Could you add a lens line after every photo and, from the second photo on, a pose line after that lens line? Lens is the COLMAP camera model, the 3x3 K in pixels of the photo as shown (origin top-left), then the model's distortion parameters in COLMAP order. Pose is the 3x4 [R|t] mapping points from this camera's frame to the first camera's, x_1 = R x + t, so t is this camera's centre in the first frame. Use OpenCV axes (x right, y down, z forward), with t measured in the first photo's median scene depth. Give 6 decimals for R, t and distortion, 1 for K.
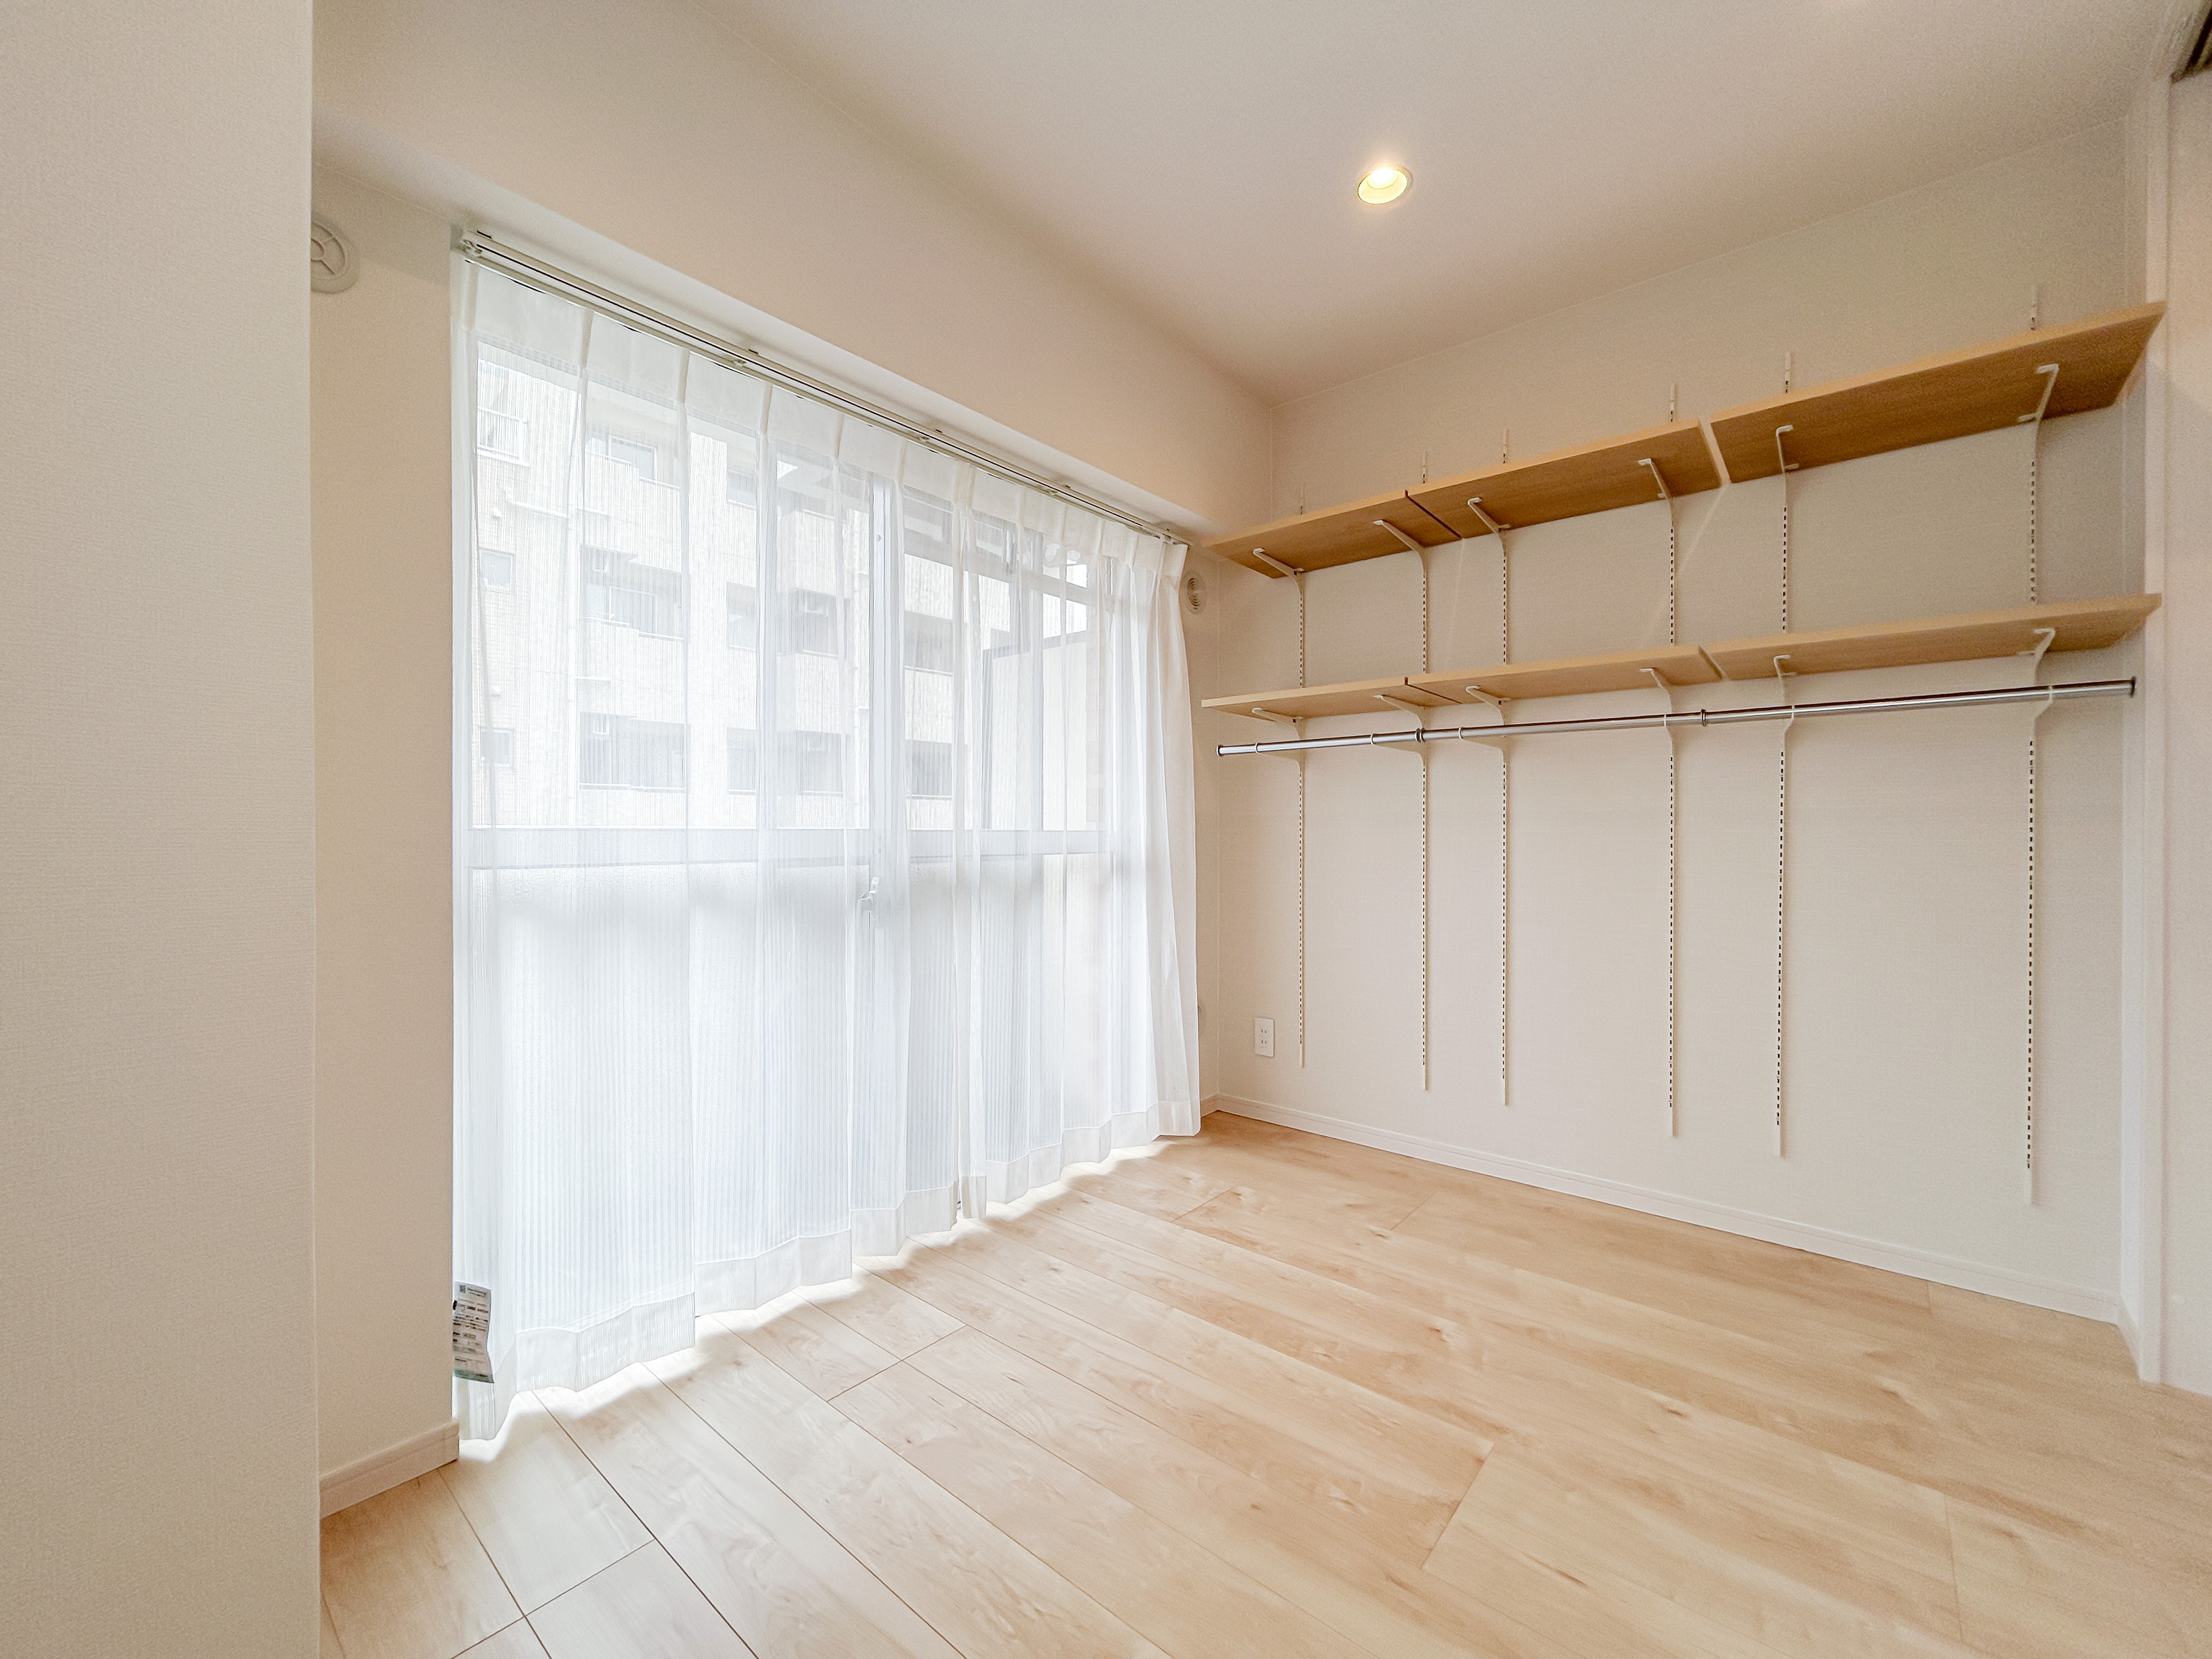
lens RADIAL K [[891.8, 0, 1114.3], [0, 891.8, 825.8], [0, 0, 1]] dist [-0.003500, -0.000066]
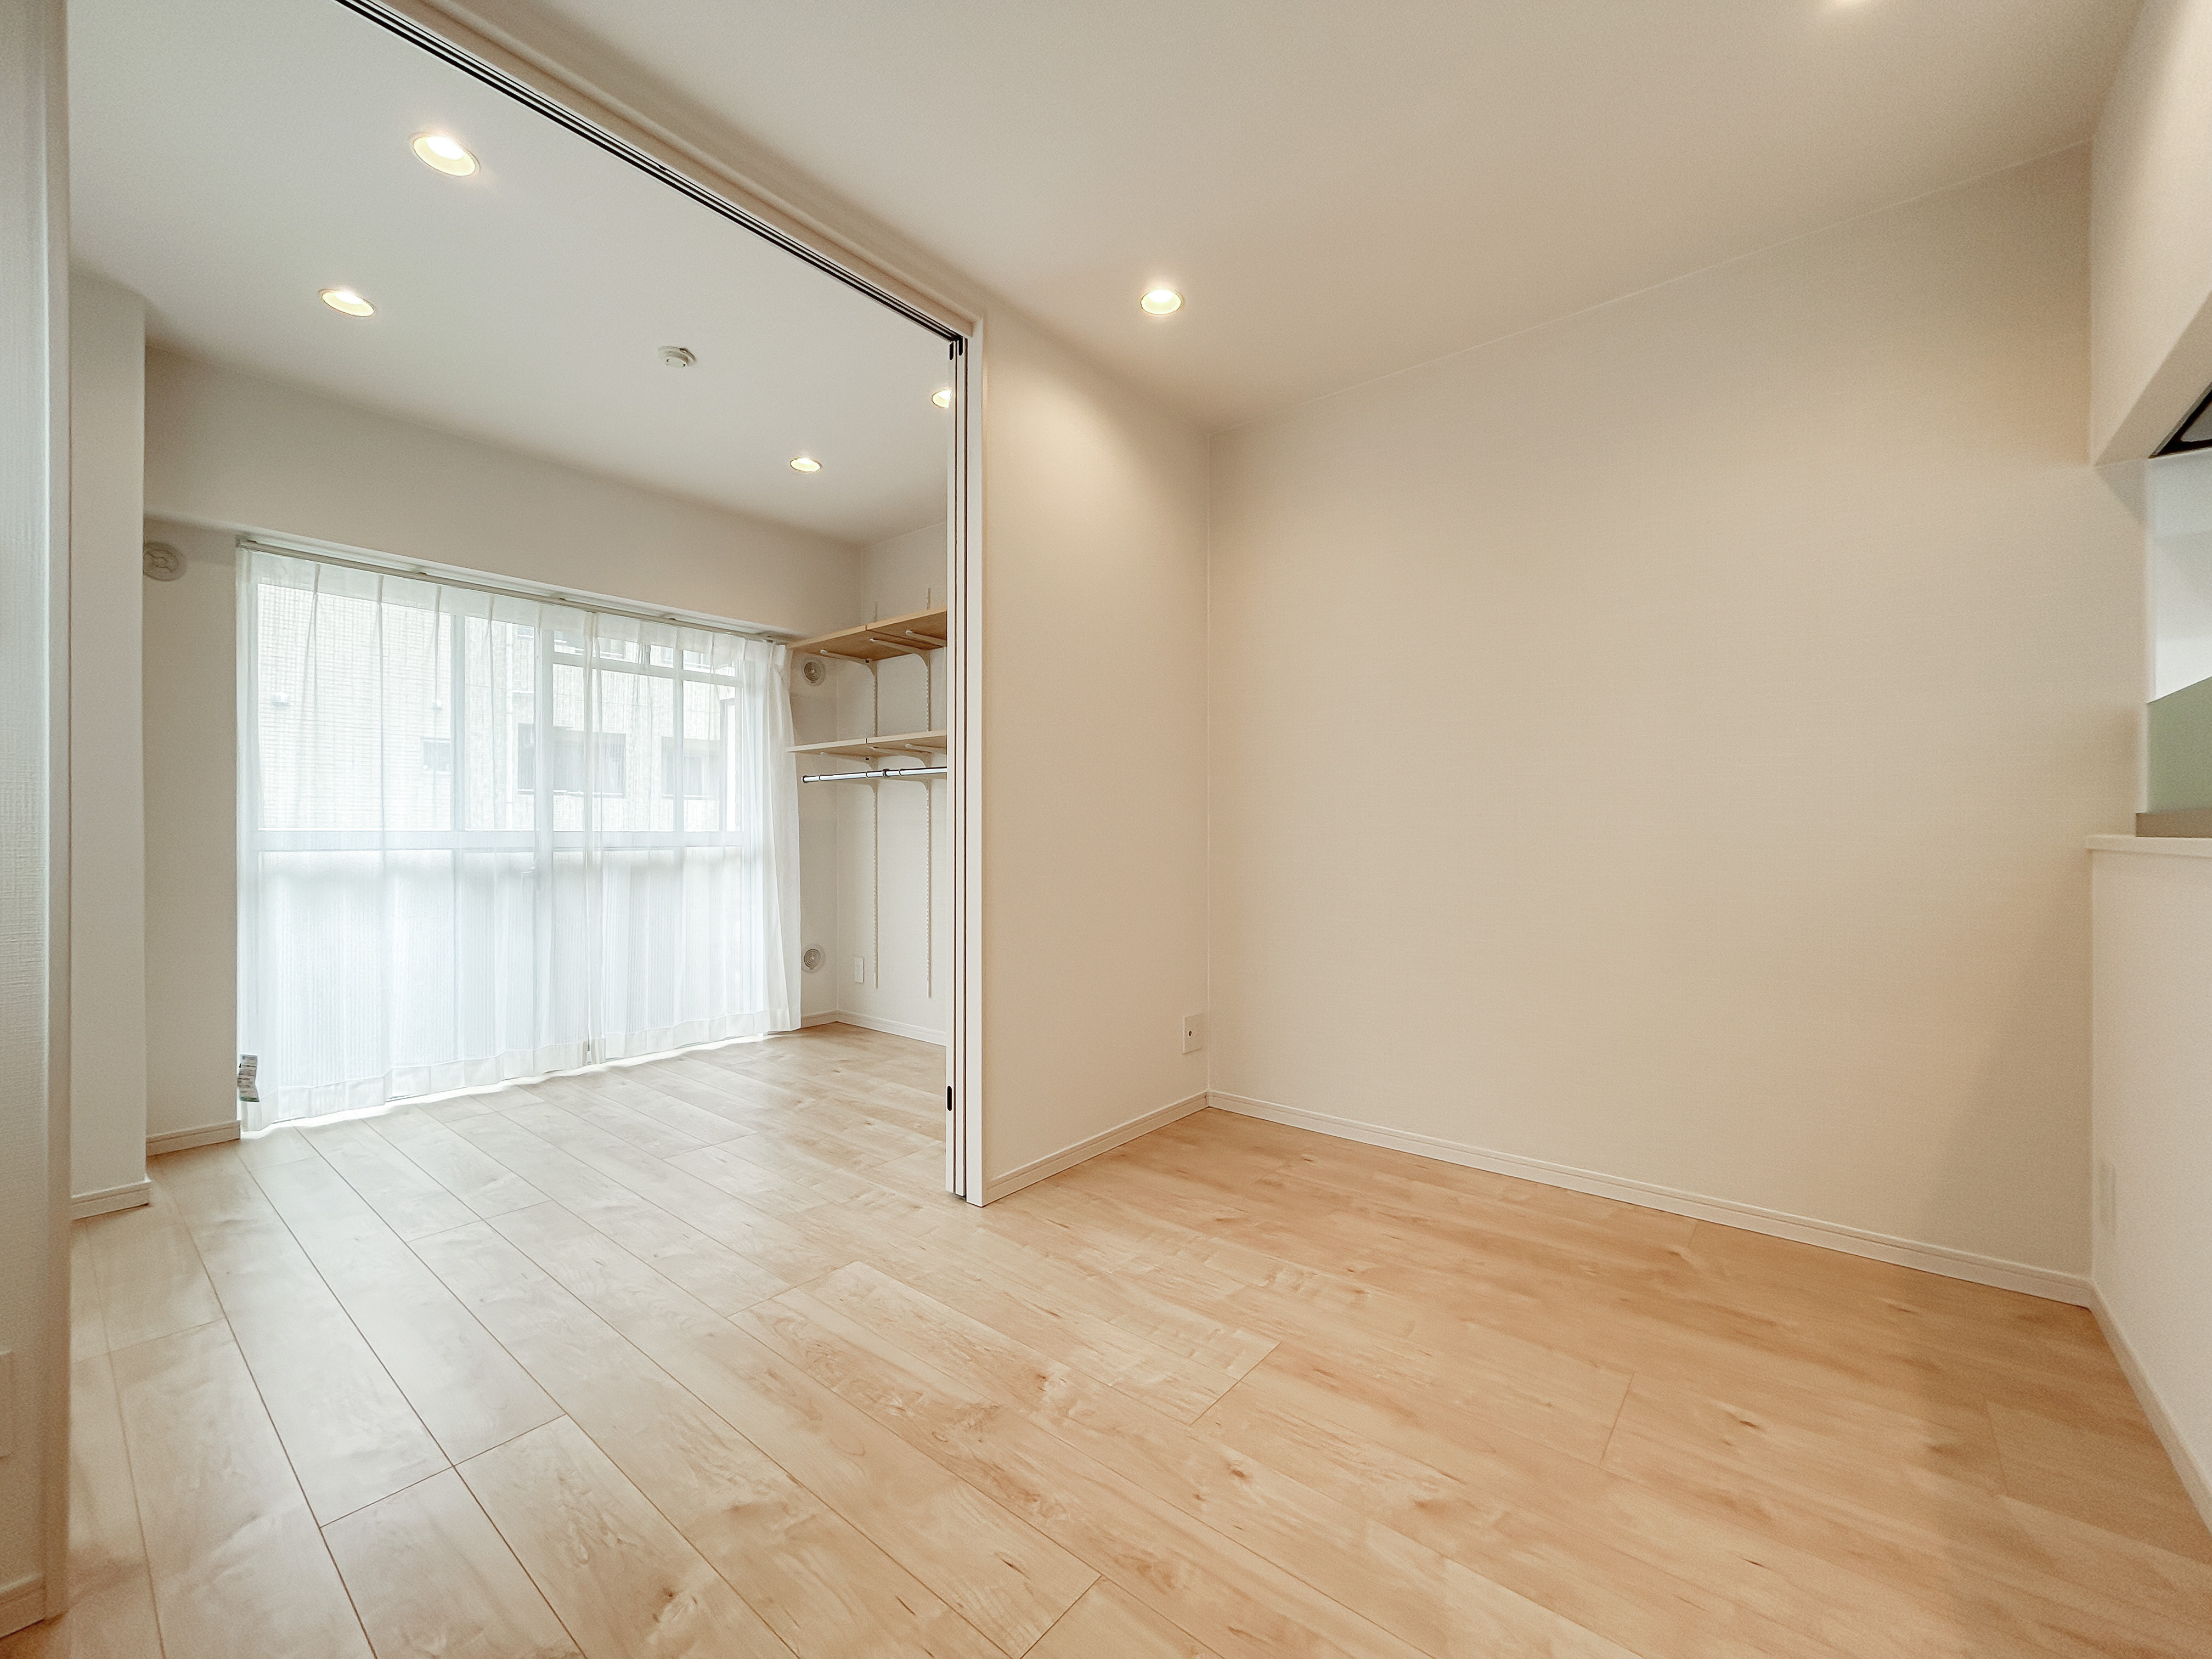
lens RADIAL K [[888.0, 0, 1106.0], [0, 888.0, 829.5], [0, 0, 1]] dist [0.000224, 0.000197]
pose [[0.999883, -0.002582, 0.015065, 0.882560], [0.002554, 0.999995, 0.001895, -0.000392], [-0.015070, -0.001856, 0.999885, -0.775225]]
